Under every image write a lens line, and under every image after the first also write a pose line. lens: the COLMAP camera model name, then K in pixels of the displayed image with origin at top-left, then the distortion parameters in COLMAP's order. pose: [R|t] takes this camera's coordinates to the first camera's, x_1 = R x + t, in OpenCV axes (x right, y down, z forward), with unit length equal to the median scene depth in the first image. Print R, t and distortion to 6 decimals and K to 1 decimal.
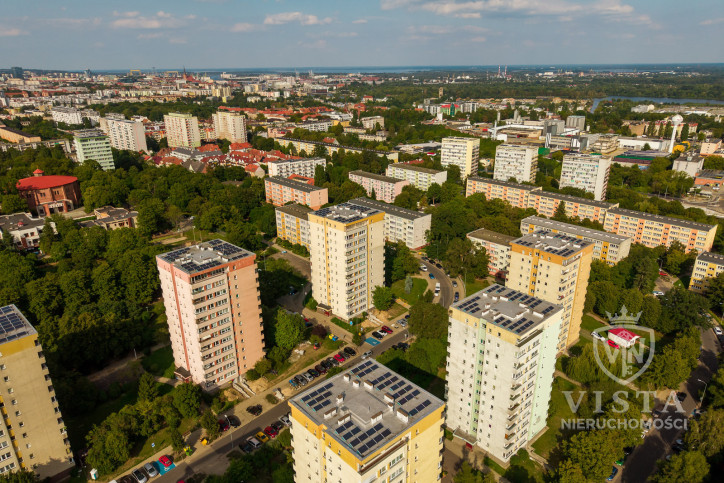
lens RADIAL K [[492.7, 0, 362.4], [0, 492.7, 239.7], [0, 0, 1]] dist [0.005416, 0.001137]
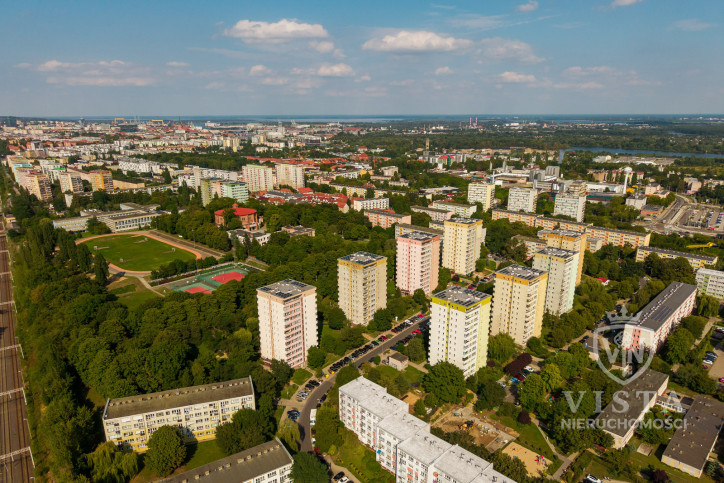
lens RADIAL K [[477.4, 0, 362.0], [0, 477.4, 241.5], [0, 0, 1]] dist [0.036791, -0.047387]
pose [[0.998895, -0.007191, 0.046439, -0.144416], [0.010956, 0.996627, -0.081334, 0.049155], [-0.045697, 0.081753, 0.995604, -0.246398]]
